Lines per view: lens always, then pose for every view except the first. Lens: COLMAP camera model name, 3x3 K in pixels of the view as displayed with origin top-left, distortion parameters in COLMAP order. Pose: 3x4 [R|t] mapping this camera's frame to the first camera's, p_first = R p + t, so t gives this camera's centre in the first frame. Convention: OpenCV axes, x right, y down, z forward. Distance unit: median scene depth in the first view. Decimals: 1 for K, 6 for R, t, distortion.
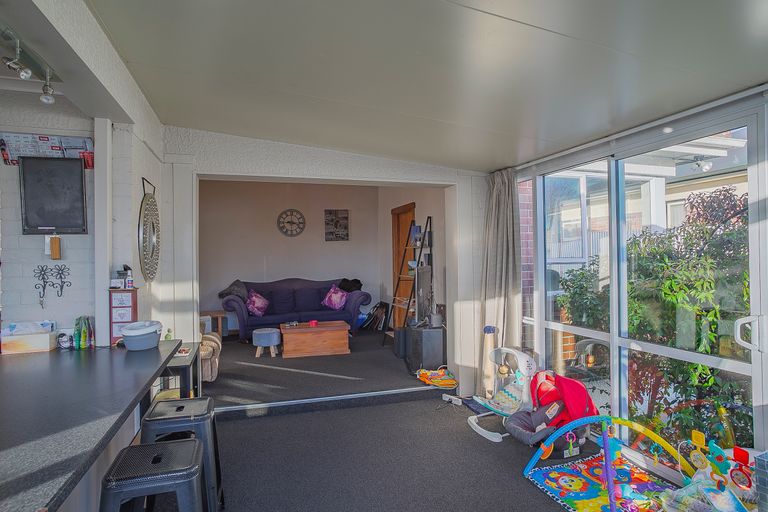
lens RADIAL K [[444.6, 0, 384.0], [0, 444.6, 256.0], [0, 0, 1]] dist [-0.064768, 0.058847]
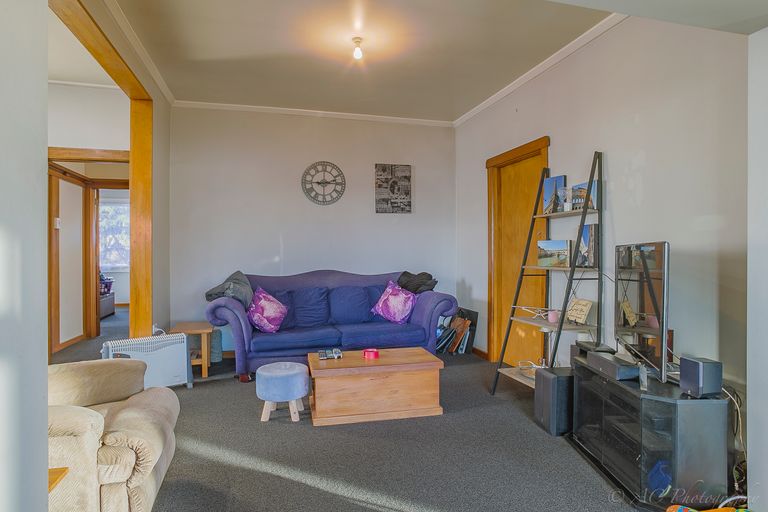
lens RADIAL K [[444.6, 0, 384.0], [0, 444.6, 256.0], [0, 0, 1]] dist [-0.064768, 0.058847]
pose [[0.999113, 0.012618, -0.040176, -0.100795], [-0.012218, 0.999874, 0.010166, 0.023699], [0.040299, -0.009666, 0.999141, 0.386081]]
